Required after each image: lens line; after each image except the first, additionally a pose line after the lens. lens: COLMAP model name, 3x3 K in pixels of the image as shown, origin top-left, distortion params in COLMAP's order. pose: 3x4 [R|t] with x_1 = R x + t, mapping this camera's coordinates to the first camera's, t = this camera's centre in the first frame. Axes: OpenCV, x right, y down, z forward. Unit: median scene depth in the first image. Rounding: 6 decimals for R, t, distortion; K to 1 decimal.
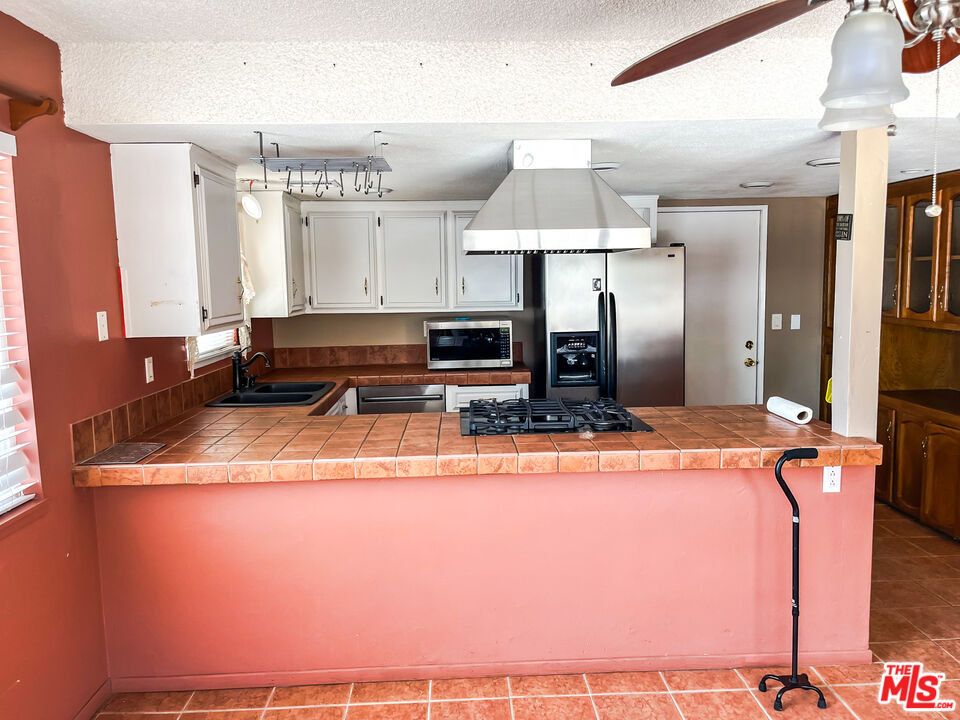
lens RADIAL K [[723.3, 0, 480.0], [0, 723.3, 360.0], [0, 0, 1]] dist [0.055289, -0.104111]
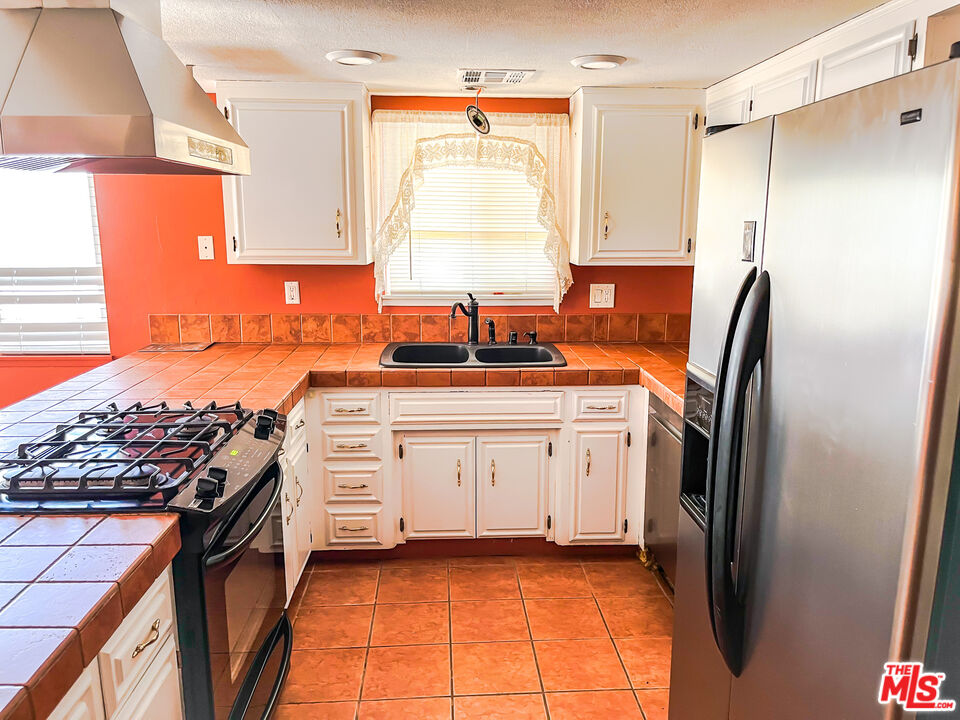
lens RADIAL K [[723.3, 0, 480.0], [0, 723.3, 360.0], [0, 0, 1]] dist [0.055289, -0.104111]
pose [[0.013978, 0.208241, -0.977978, 0.464536], [-0.114277, 0.971997, 0.205334, -0.103655], [0.993351, 0.108890, 0.037384, 0.870737]]
